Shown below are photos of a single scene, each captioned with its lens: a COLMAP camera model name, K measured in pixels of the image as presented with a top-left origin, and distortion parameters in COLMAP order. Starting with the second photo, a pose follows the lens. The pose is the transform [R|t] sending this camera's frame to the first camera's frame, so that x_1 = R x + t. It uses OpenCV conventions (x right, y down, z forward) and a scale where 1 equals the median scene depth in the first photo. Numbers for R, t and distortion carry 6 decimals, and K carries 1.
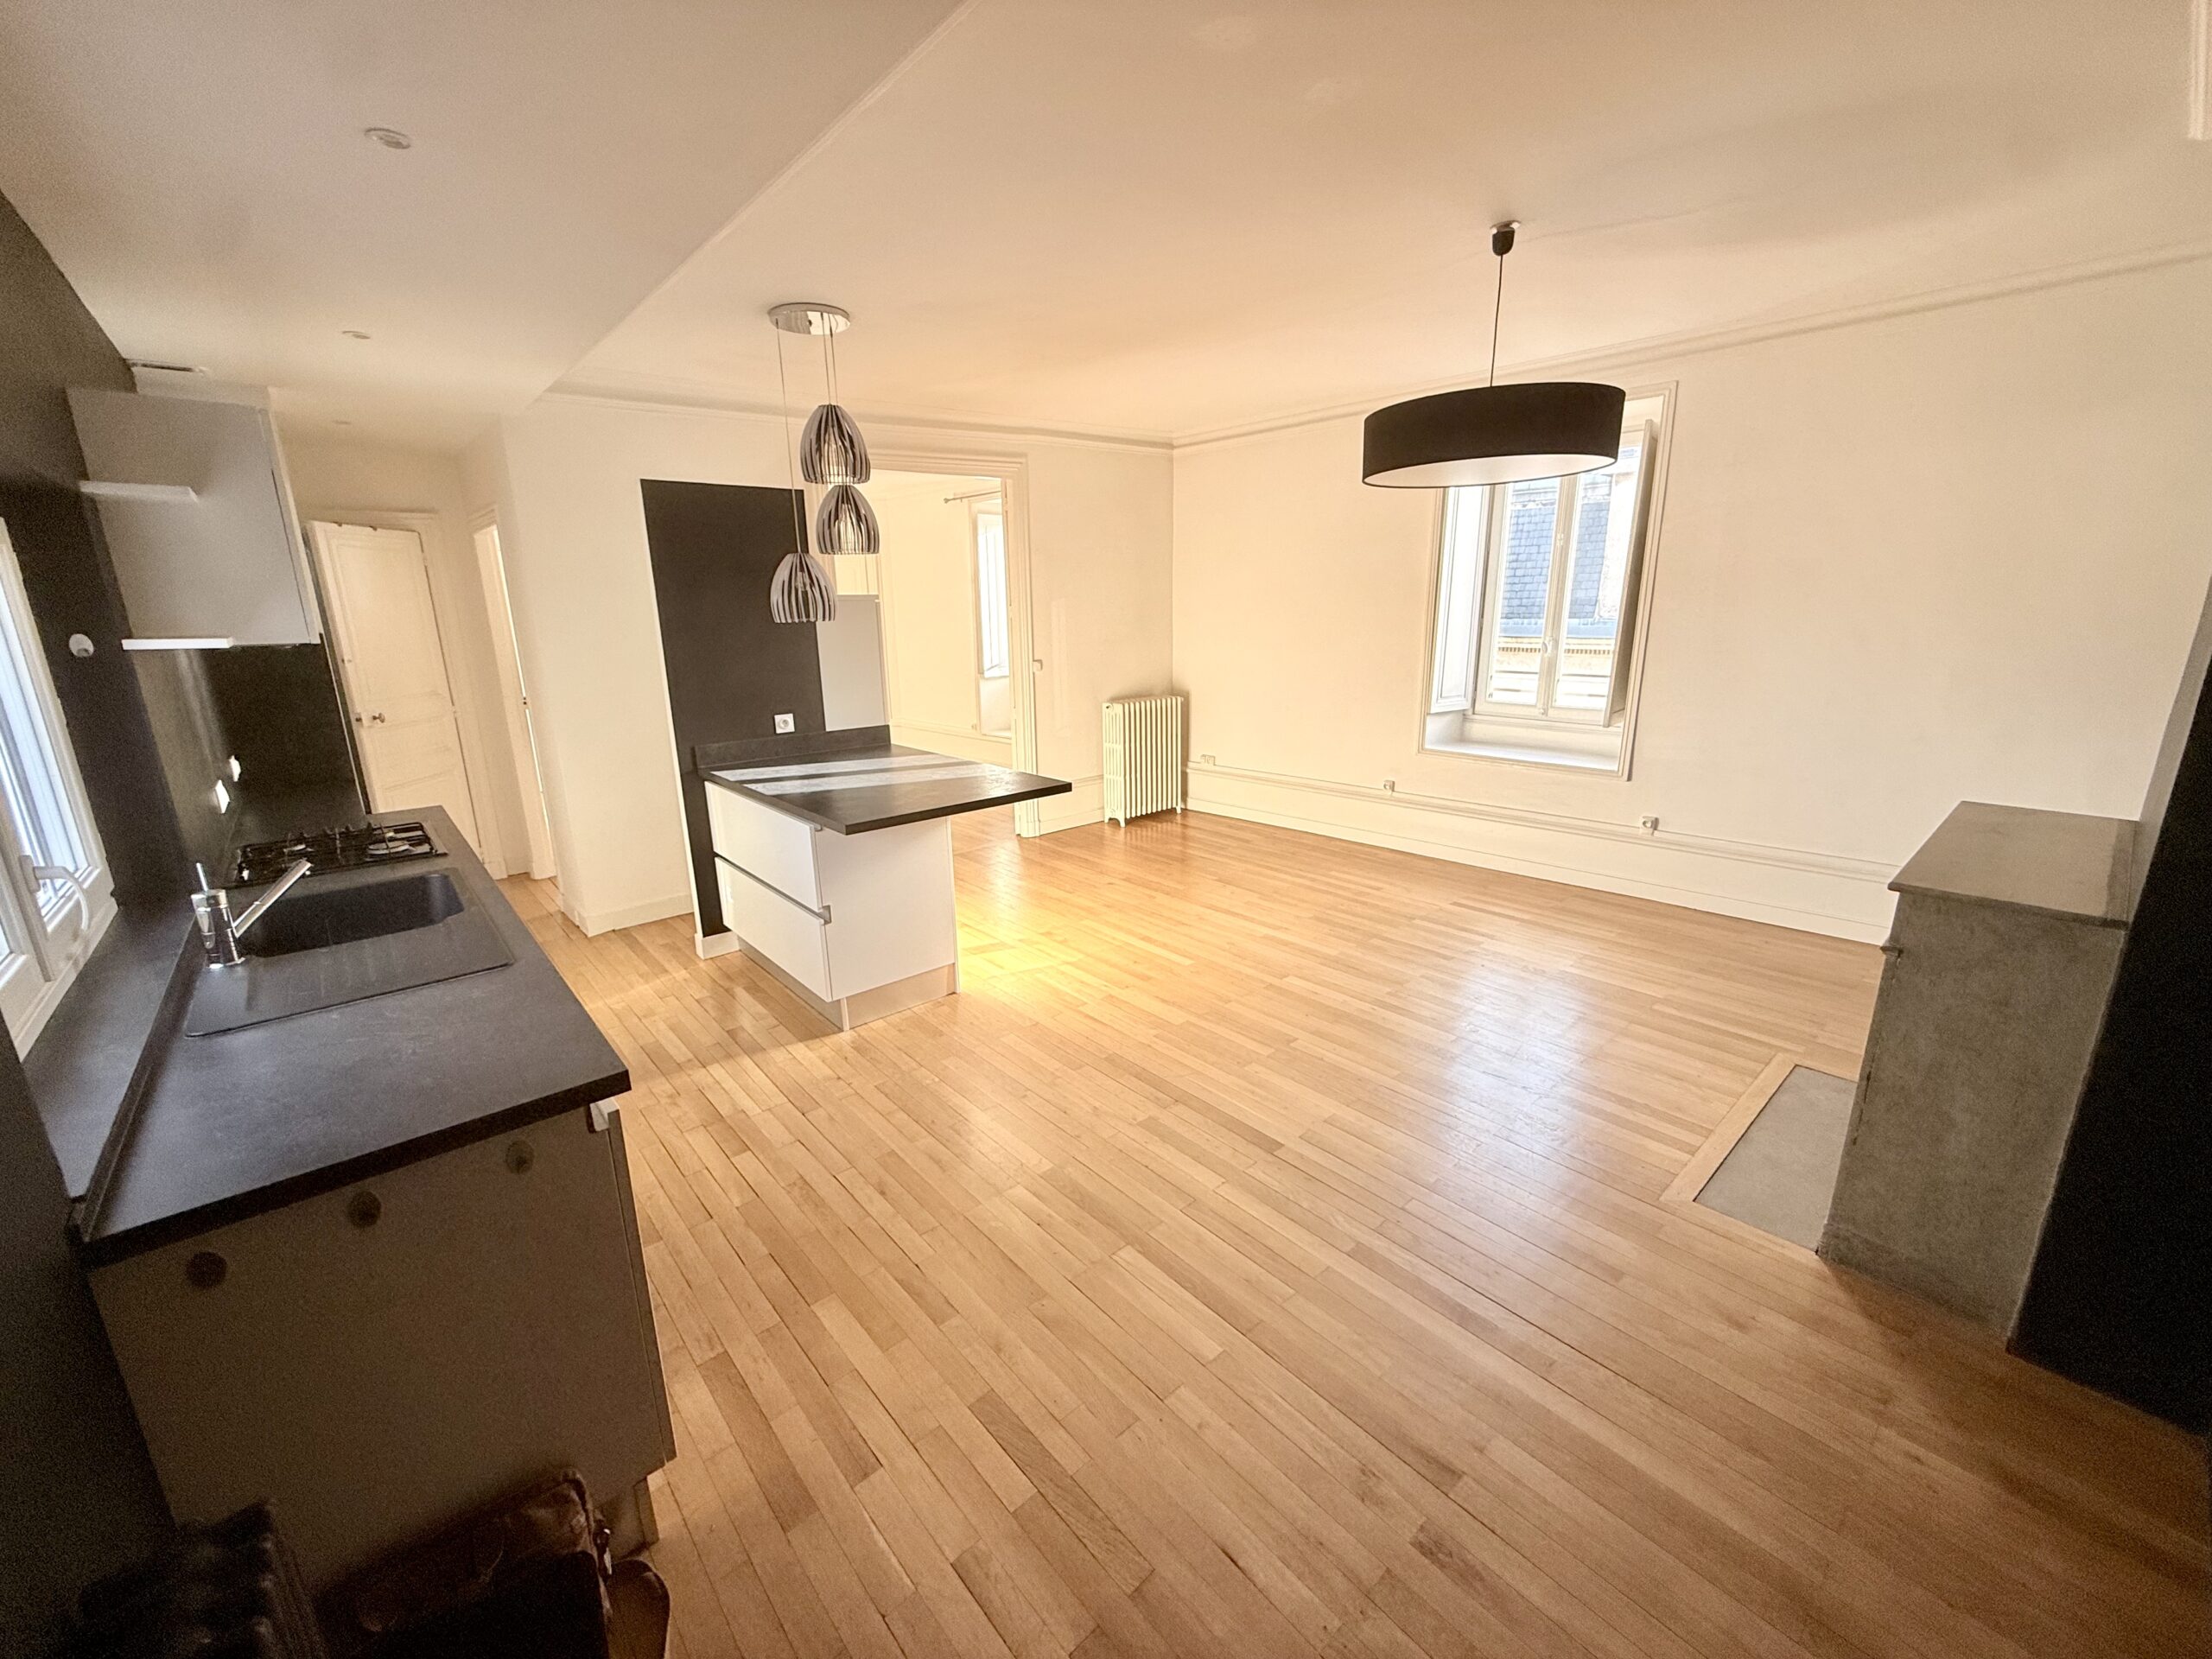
lens RADIAL K [[879.7, 0, 1106.0], [0, 879.7, 829.5], [0, 0, 1]] dist [0.000459, 0.000029]
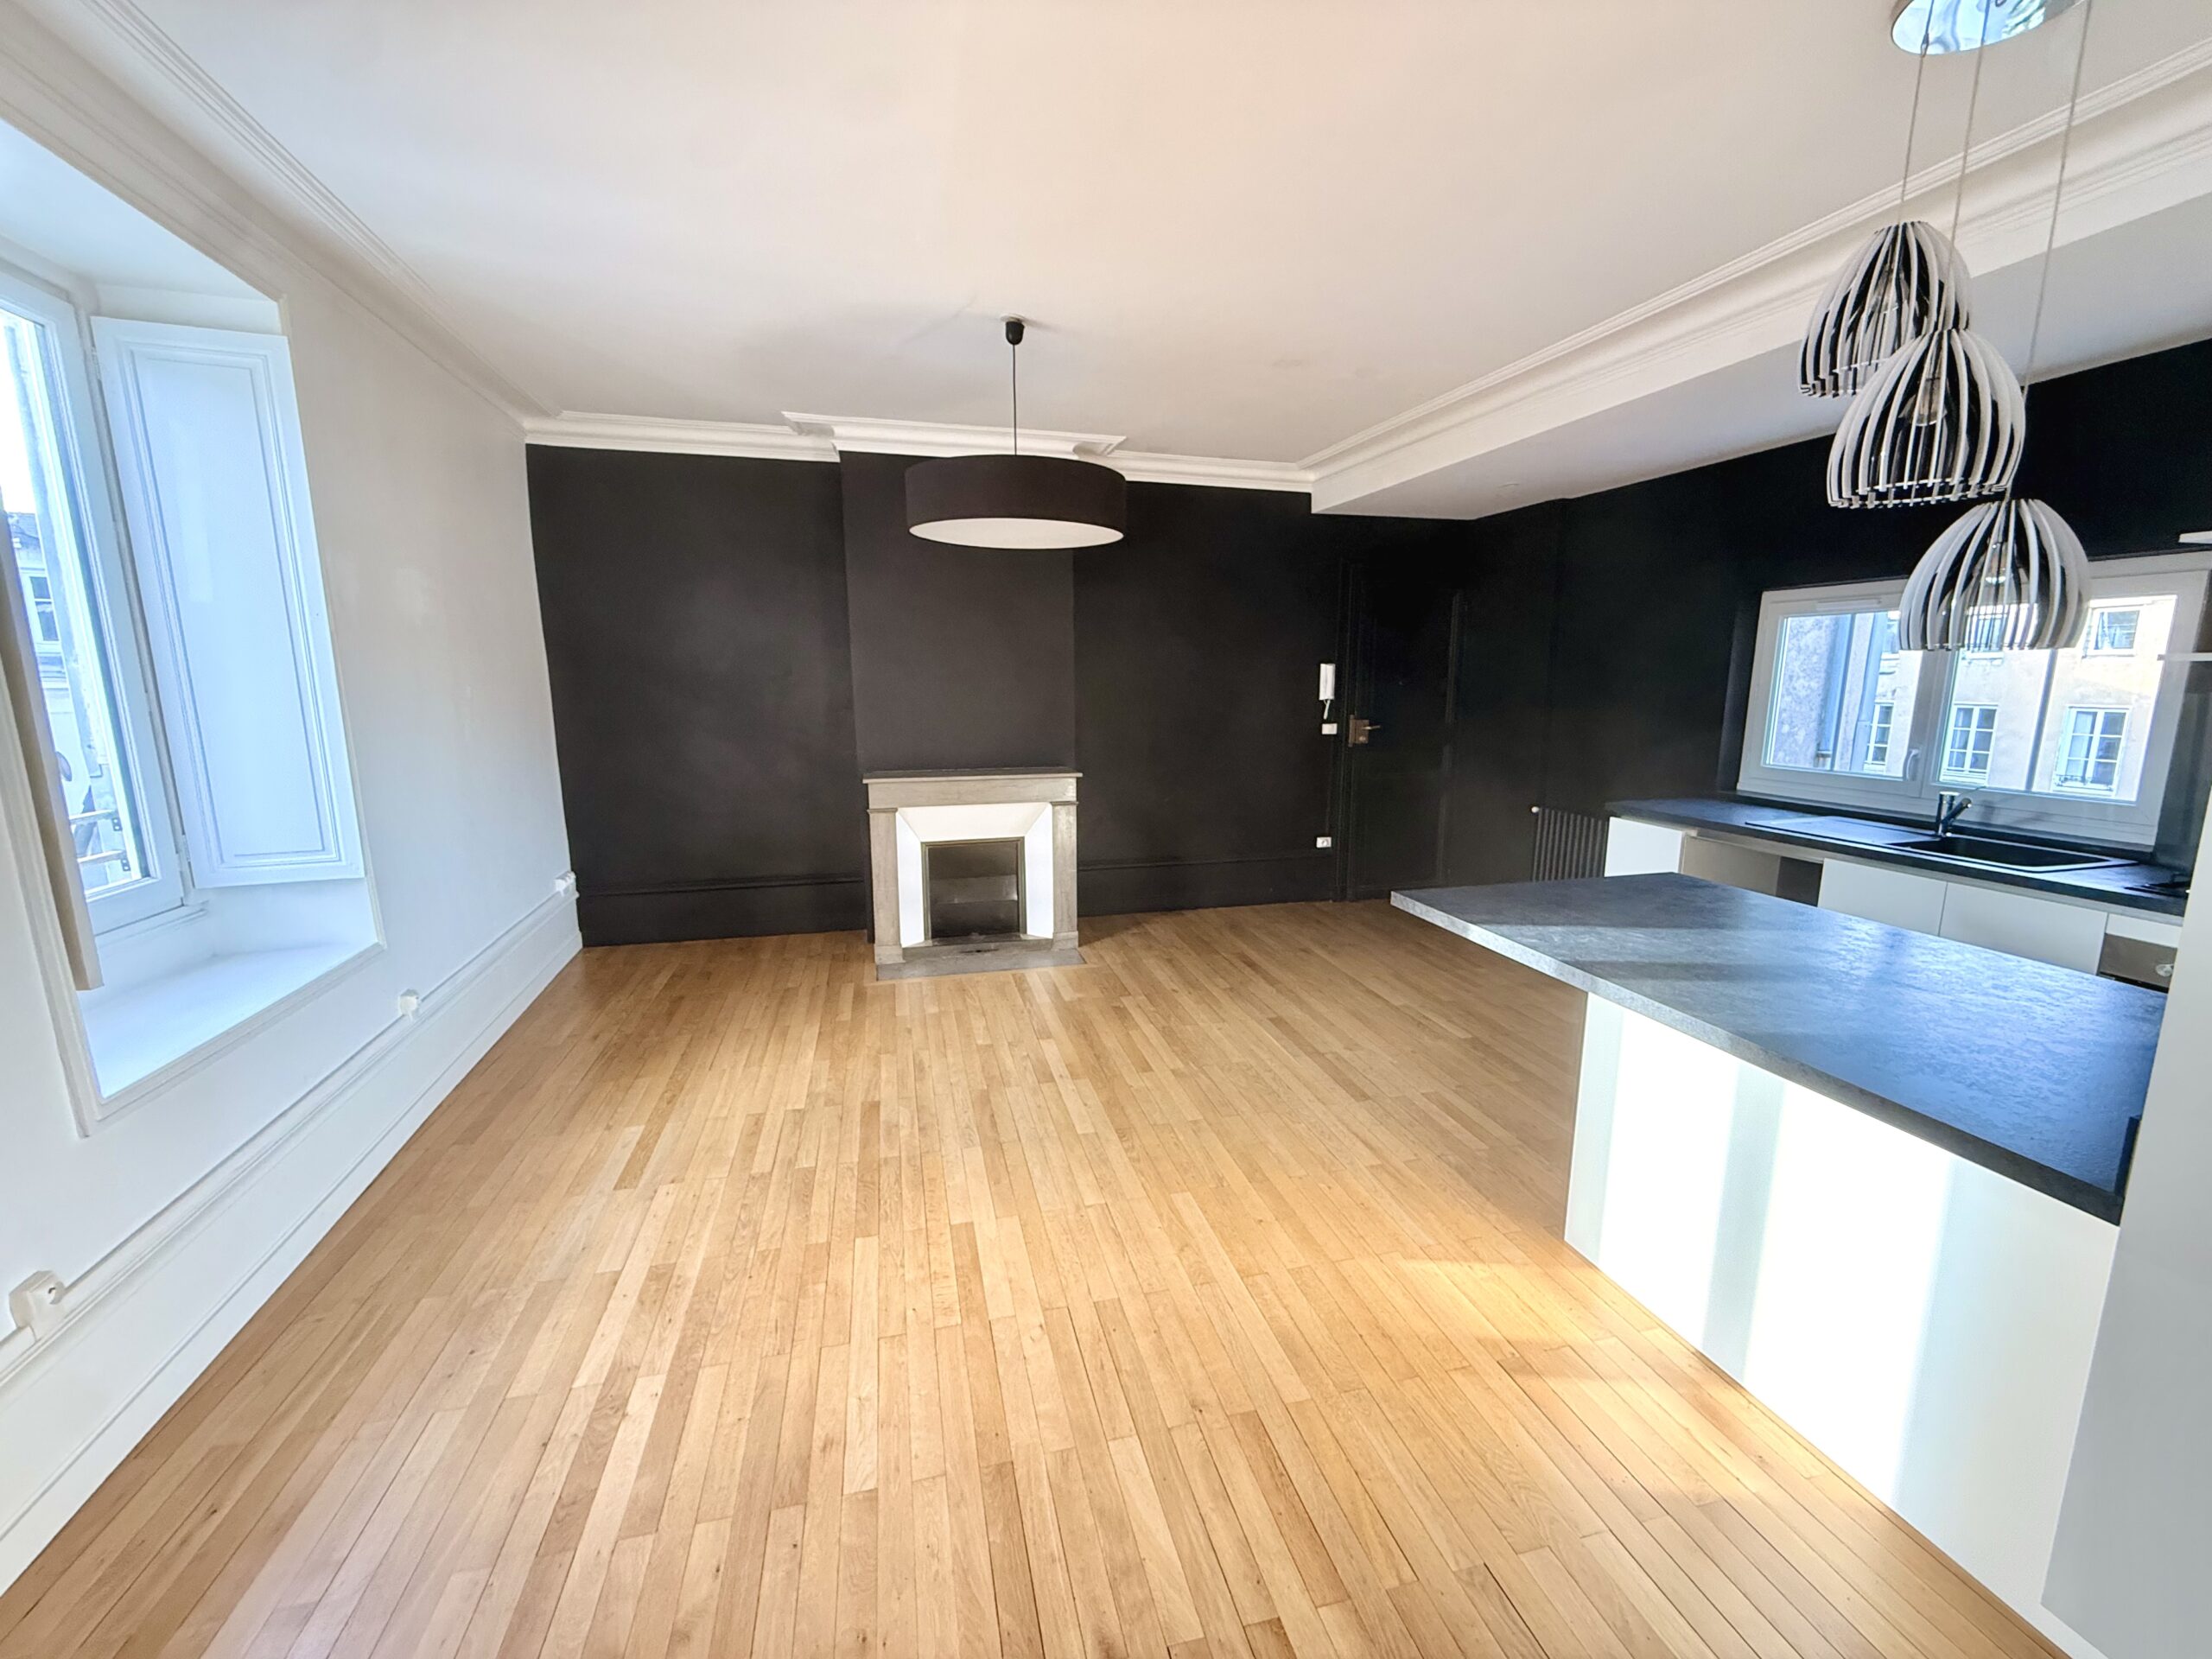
lens RADIAL K [[879.7, 0, 1106.0], [0, 879.7, 829.5], [0, 0, 1]] dist [0.000459, 0.000029]
pose [[-0.892149, -0.061372, 0.447554, -0.115665], [0.129351, 0.914540, 0.383255, -0.315820], [-0.432827, 0.399812, -0.807967, 1.312518]]
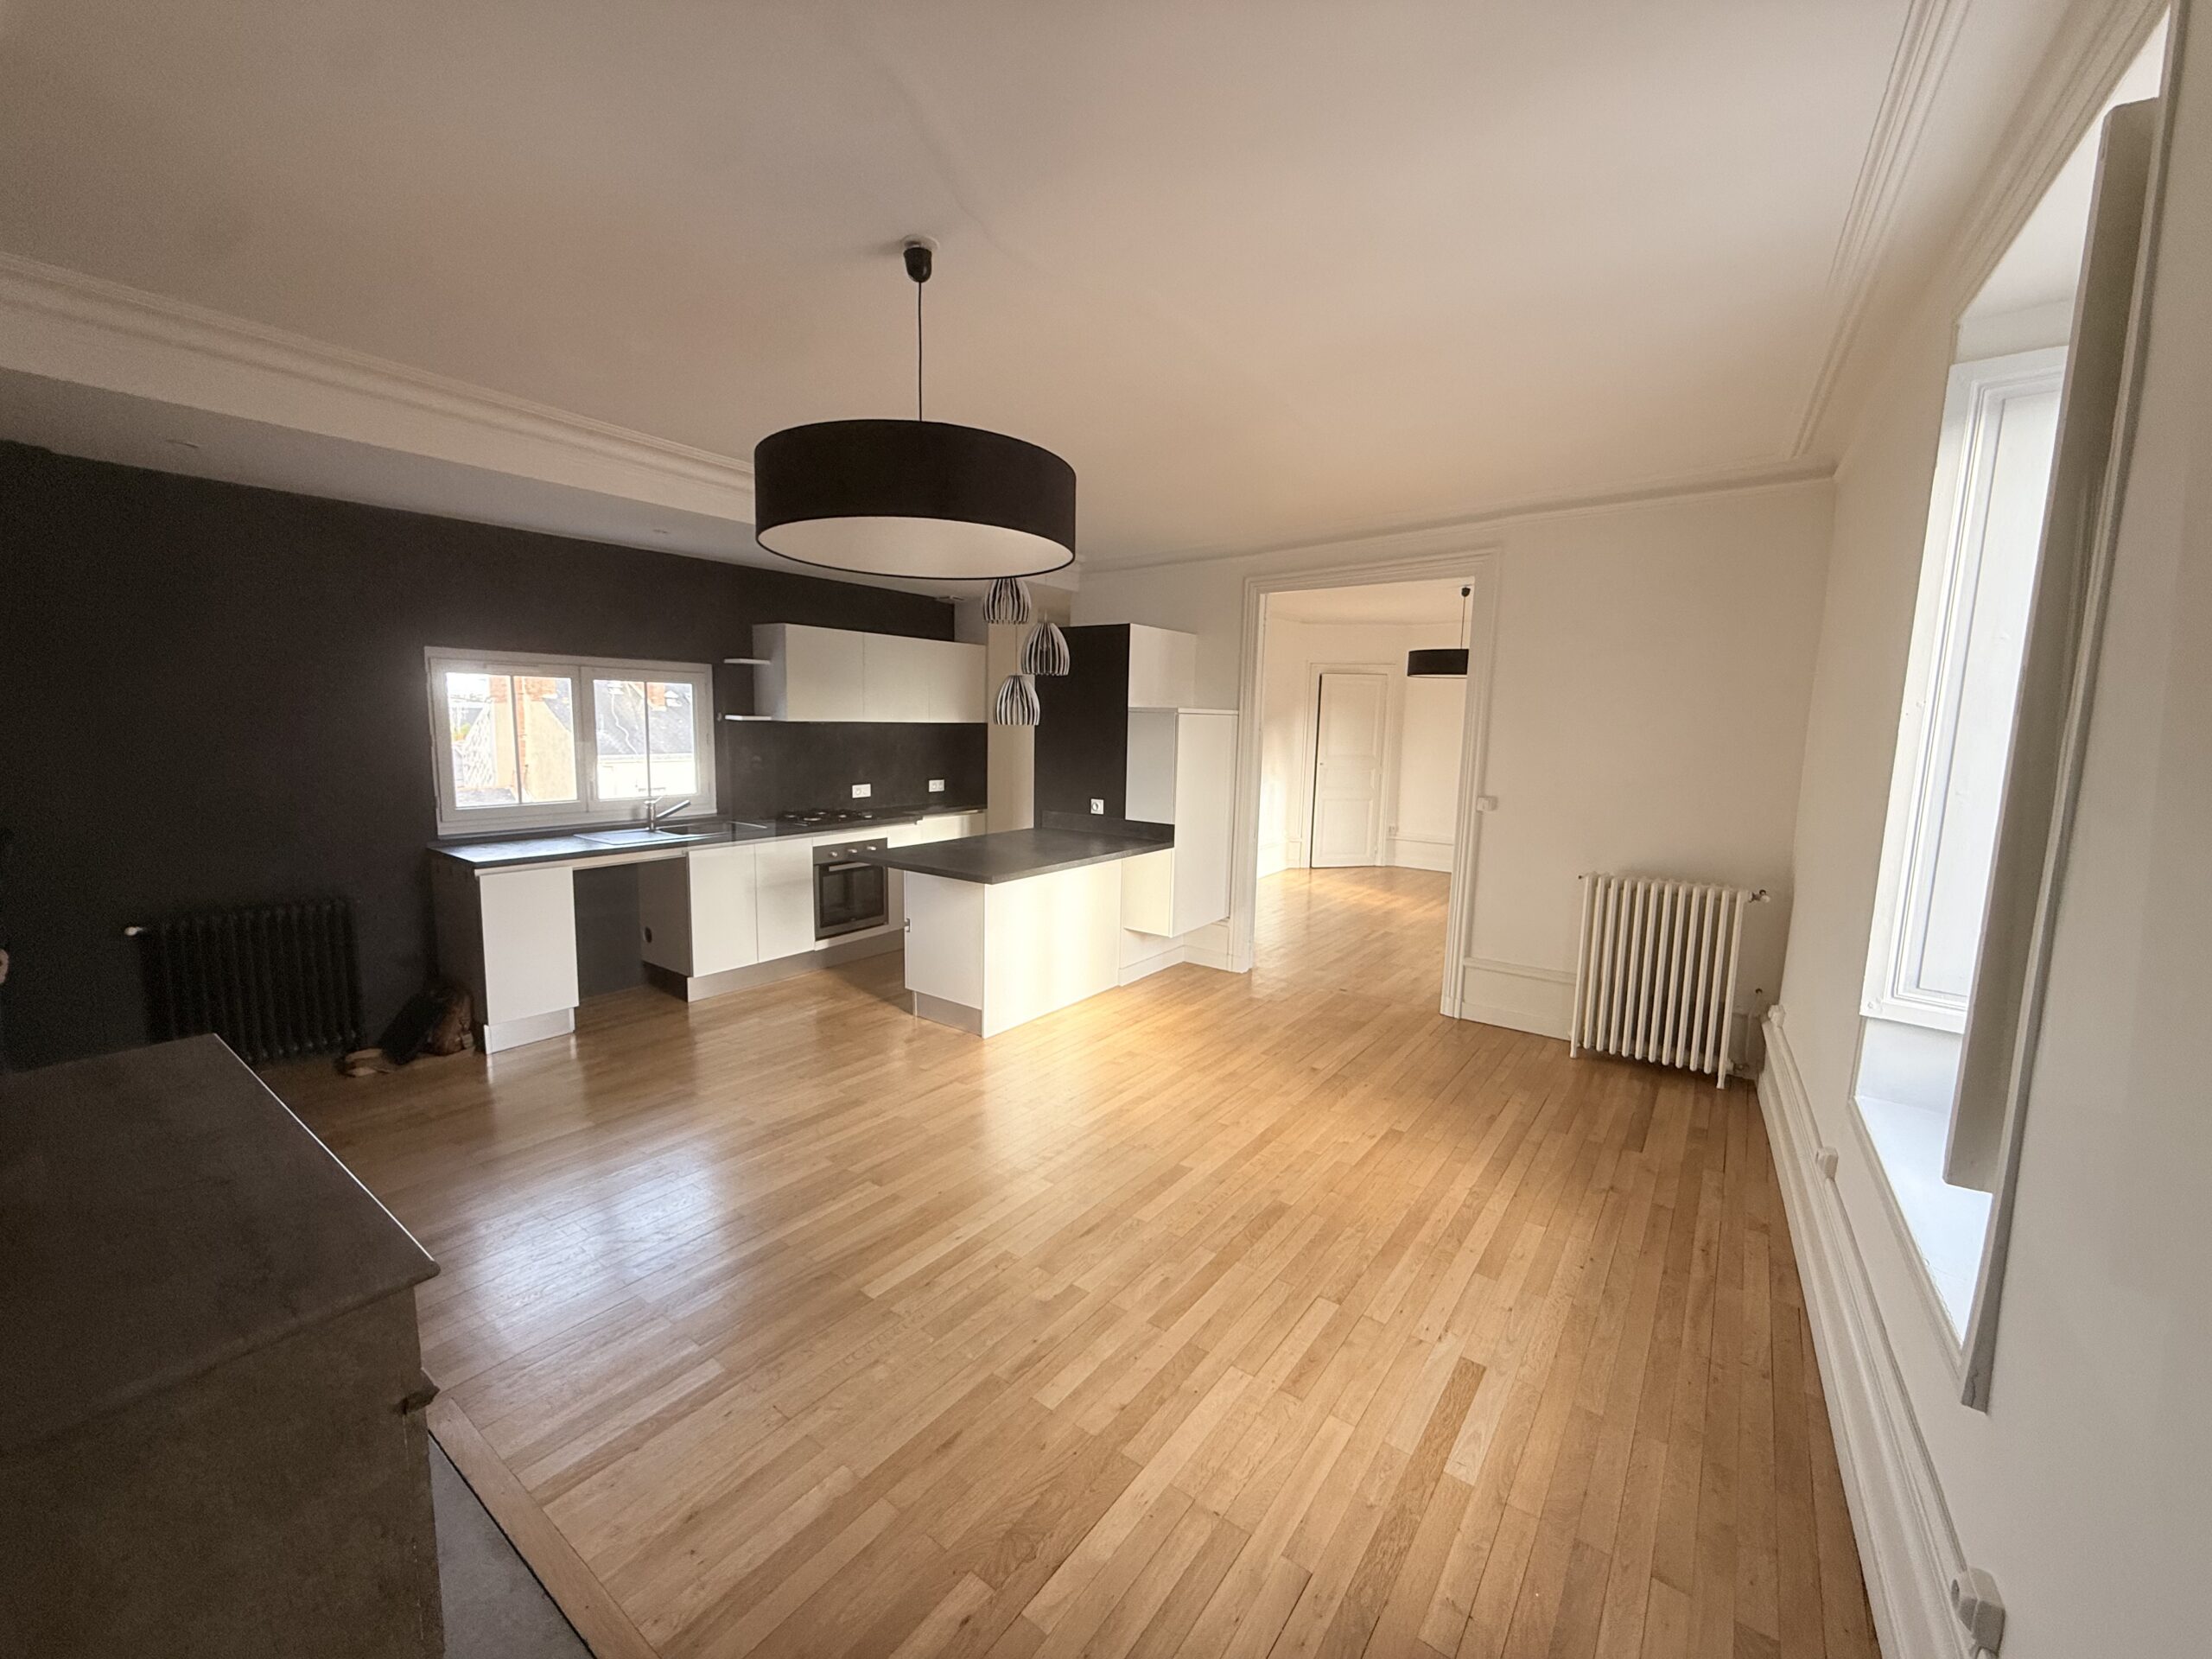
lens RADIAL K [[879.7, 0, 1106.0], [0, 879.7, 829.5], [0, 0, 1]] dist [0.000459, 0.000029]
pose [[0.220402, 0.144057, -0.964713, 0.816492], [-0.268802, 0.959707, 0.081898, -0.187190], [0.937640, 0.241266, 0.250245, 0.677086]]
